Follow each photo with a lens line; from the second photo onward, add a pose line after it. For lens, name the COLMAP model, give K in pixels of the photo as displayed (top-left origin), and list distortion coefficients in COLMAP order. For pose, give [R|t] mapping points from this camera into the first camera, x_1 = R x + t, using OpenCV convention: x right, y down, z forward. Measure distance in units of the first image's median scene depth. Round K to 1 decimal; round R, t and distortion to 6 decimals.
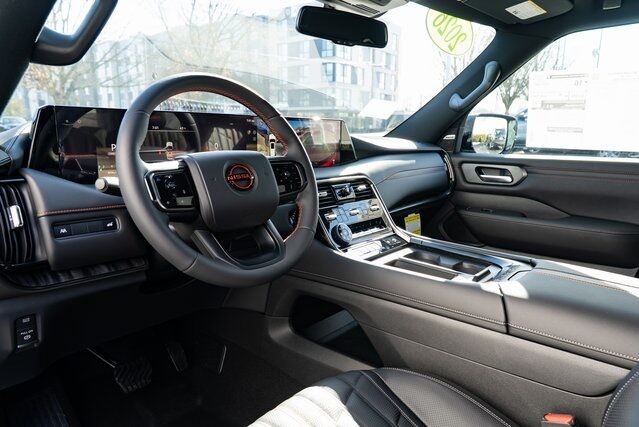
lens RADIAL K [[438.6, 0, 319.5], [0, 438.6, 213.5], [0, 0, 1]] dist [-0.021650, 0.000200]
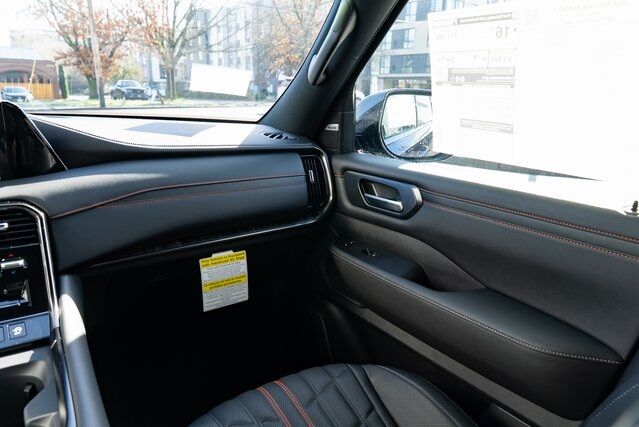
lens RADIAL K [[438.6, 0, 319.5], [0, 438.6, 213.5], [0, 0, 1]] dist [-0.021650, 0.000200]
pose [[0.971438, 0.077658, -0.224225, 0.495284], [-0.061367, 0.995004, 0.078742, -0.115513], [0.229220, -0.062733, 0.971351, 0.435874]]
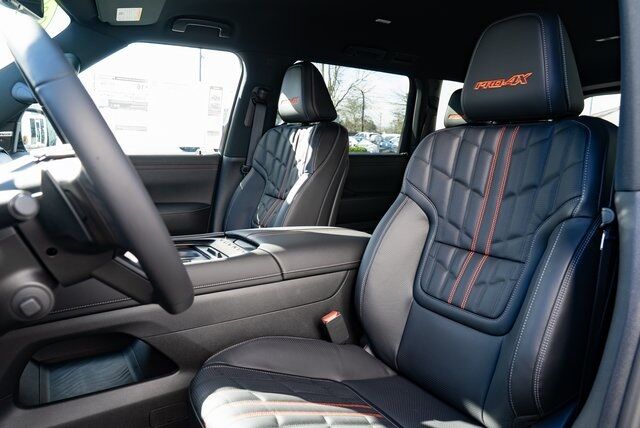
lens RADIAL K [[449.3, 0, 320.0], [0, 449.3, 214.0], [0, 0, 1]] dist [-0.012248, 0.000886]
pose [[0.281313, -0.154774, 0.947052, -0.408909], [0.163315, 0.980232, 0.111685, -0.028398], [-0.945617, 0.123249, 0.301029, 0.234326]]
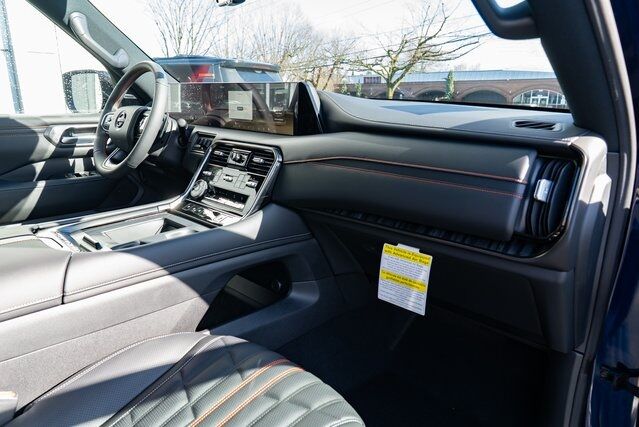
lens RADIAL K [[438.6, 0, 319.5], [0, 438.6, 213.5], [0, 0, 1]] dist [-0.021650, 0.000200]
pose [[-0.056628, 0.242084, -0.968601, 0.764207], [-0.200315, 0.947676, 0.248565, -0.158240], [0.978094, 0.208101, -0.005172, 0.908510]]
